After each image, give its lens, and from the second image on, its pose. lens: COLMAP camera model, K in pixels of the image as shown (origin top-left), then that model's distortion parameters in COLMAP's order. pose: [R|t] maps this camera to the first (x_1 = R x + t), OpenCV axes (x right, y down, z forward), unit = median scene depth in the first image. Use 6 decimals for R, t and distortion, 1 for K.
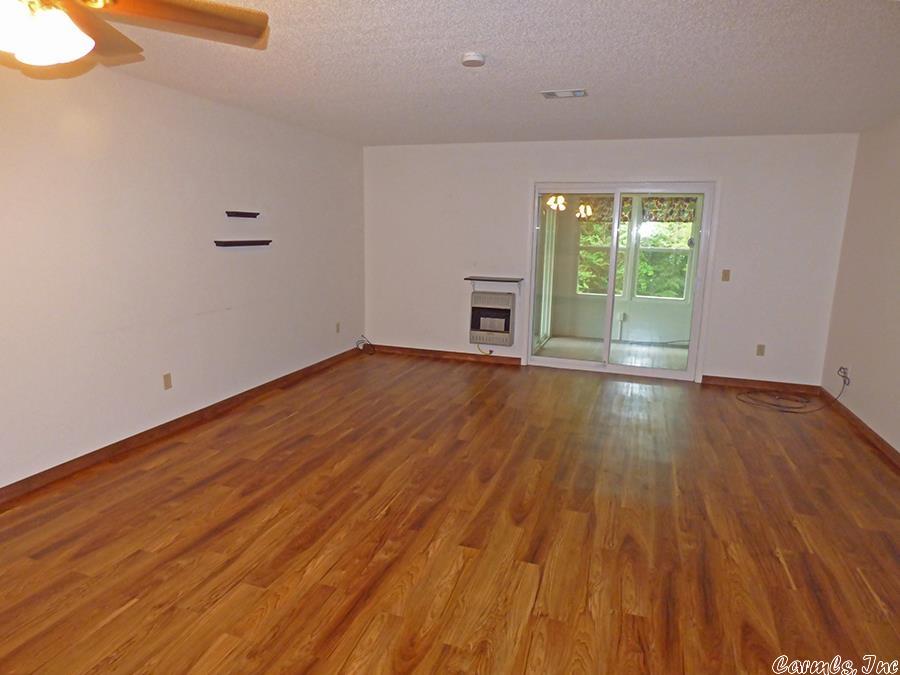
lens RADIAL K [[557.6, 0, 453.7], [0, 557.6, 339.5], [0, 0, 1]] dist [-0.016356, 0.006554]
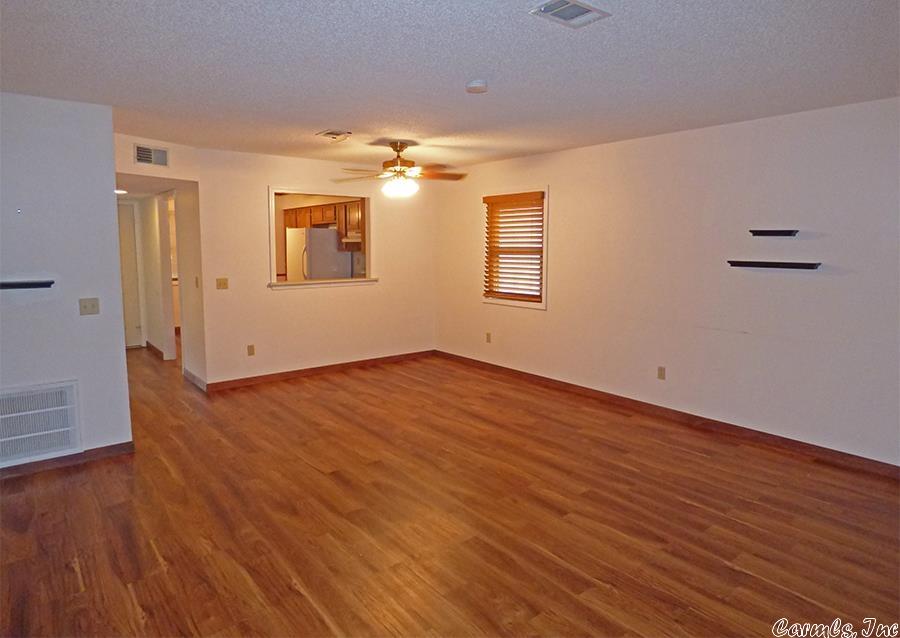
lens RADIAL K [[549.9, 0, 452.9], [0, 549.9, 316.9], [0, 0, 1]] dist [-0.006860, 0.004492]
pose [[-0.536956, 0.094746, -0.838273, 0.897845], [-0.172701, 0.960283, 0.219160, -0.281303], [0.825744, 0.262450, -0.499267, 1.481651]]
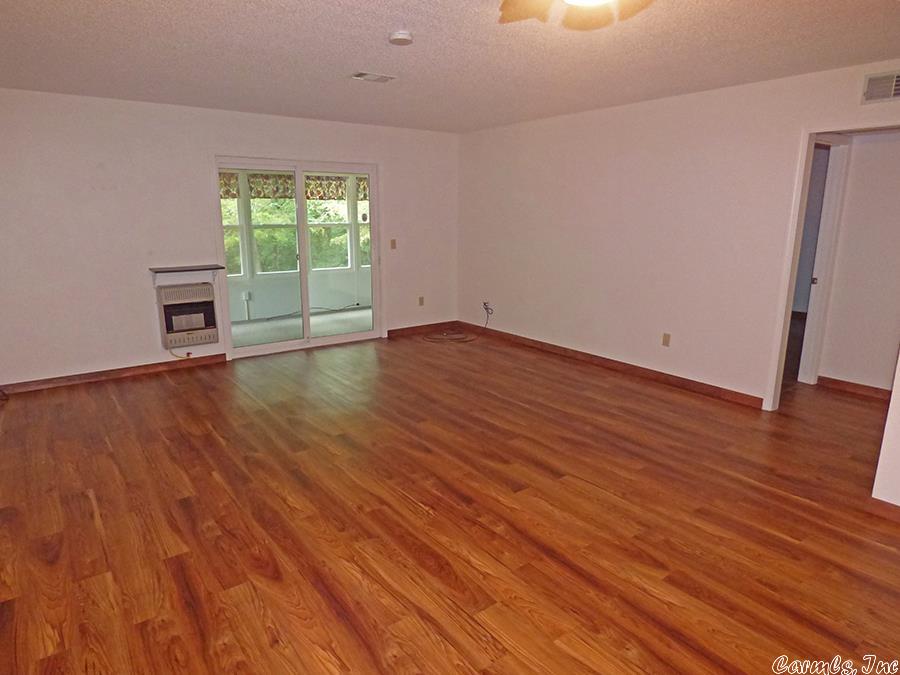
lens RADIAL K [[557.6, 0, 451.0], [0, 557.6, 339.1], [0, 0, 1]] dist [-0.016356, 0.006554]
pose [[0.568860, -0.203774, 0.796790, -0.752447], [0.167883, 0.977191, 0.130052, -0.087189], [-0.805117, 0.059786, 0.590095, 0.349288]]
